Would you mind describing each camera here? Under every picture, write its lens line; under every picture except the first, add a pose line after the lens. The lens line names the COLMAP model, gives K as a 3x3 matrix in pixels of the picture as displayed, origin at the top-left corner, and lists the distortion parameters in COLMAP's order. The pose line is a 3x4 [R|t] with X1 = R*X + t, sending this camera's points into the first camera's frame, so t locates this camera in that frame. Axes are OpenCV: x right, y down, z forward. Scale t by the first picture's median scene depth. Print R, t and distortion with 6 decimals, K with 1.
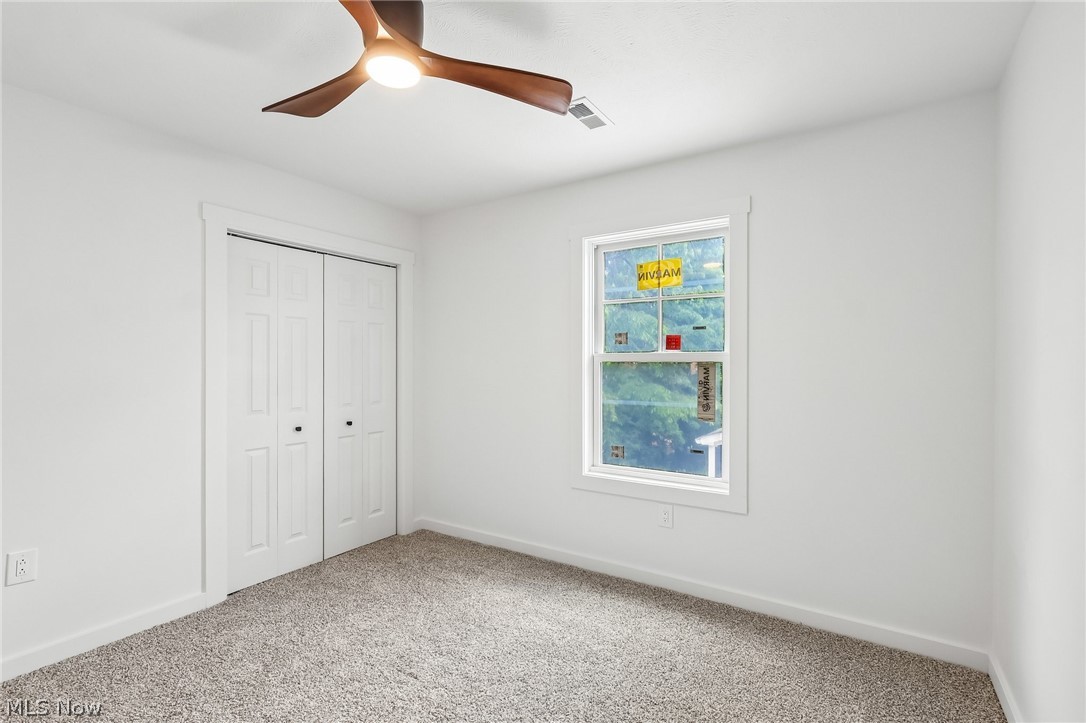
lens RADIAL K [[496.2, 0, 539.8], [0, 496.2, 365.0], [0, 0, 1]] dist [-0.015593, 0.000985]
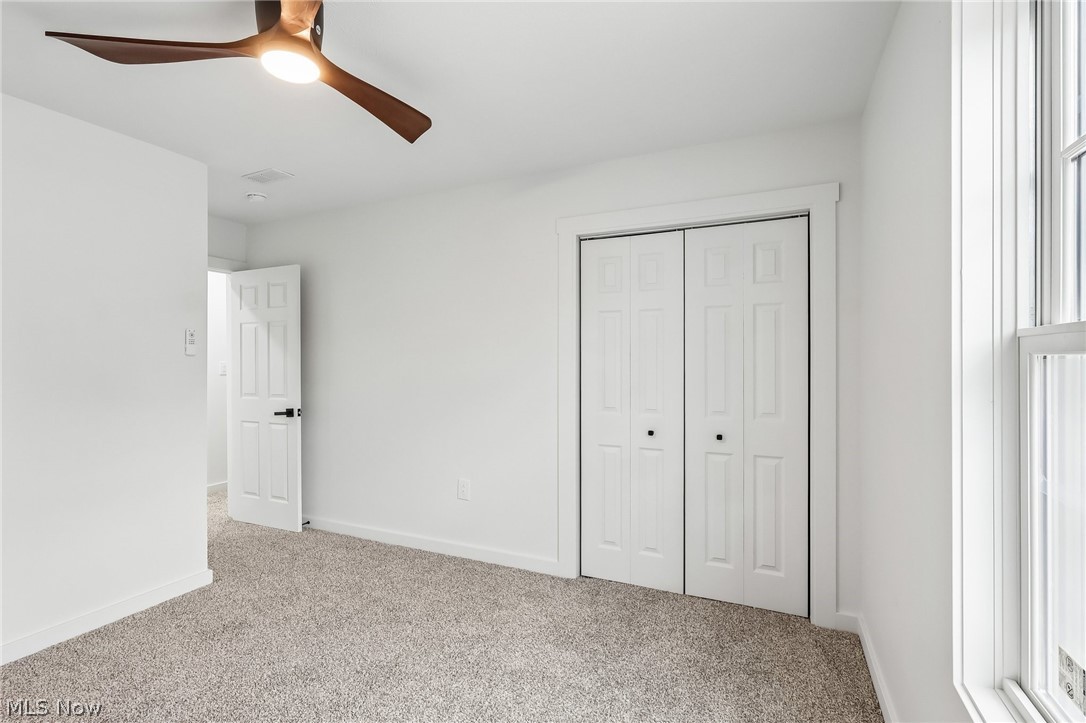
lens RADIAL K [[496.2, 0, 541.8], [0, 496.2, 363.8], [0, 0, 1]] dist [-0.015593, 0.000985]
pose [[0.153972, -0.002065, -0.988073, 0.386916], [-0.005187, 0.999982, -0.002899, 0.006938], [0.988062, 0.005571, 0.153958, 0.683158]]
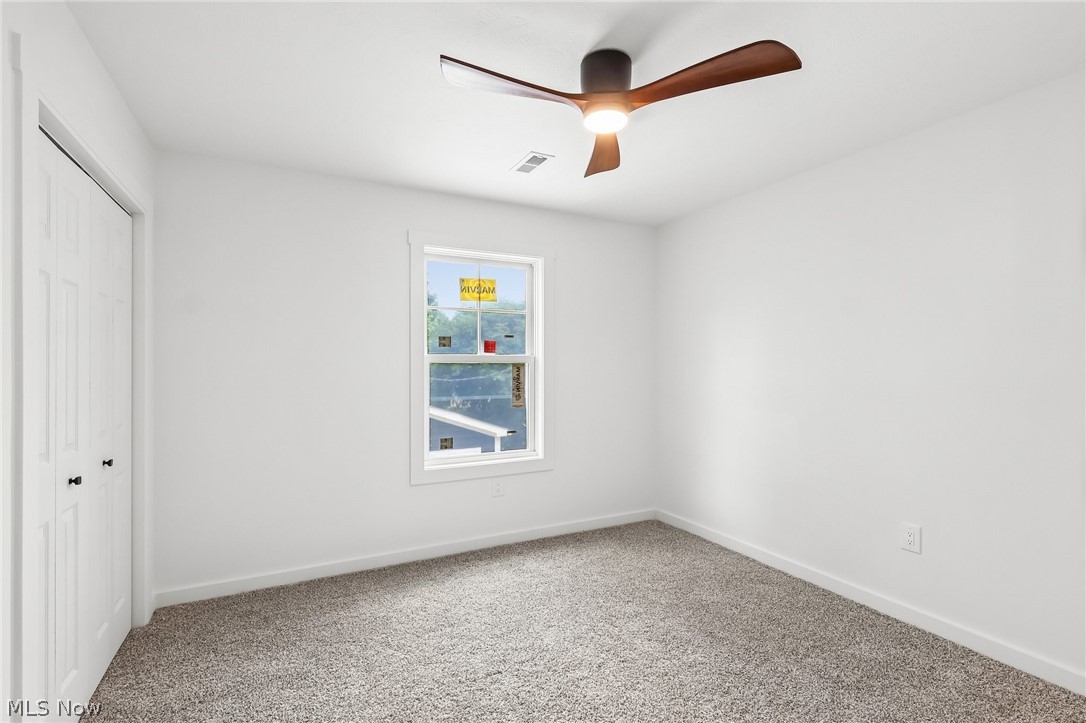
lens RADIAL K [[496.2, 0, 538.6], [0, 496.2, 361.1], [0, 0, 1]] dist [-0.015593, 0.000985]
pose [[0.502187, 0.003706, 0.864751, -0.725083], [0.005056, 0.999961, -0.007222, -0.000232], [-0.864744, 0.007998, 0.502149, 0.270364]]
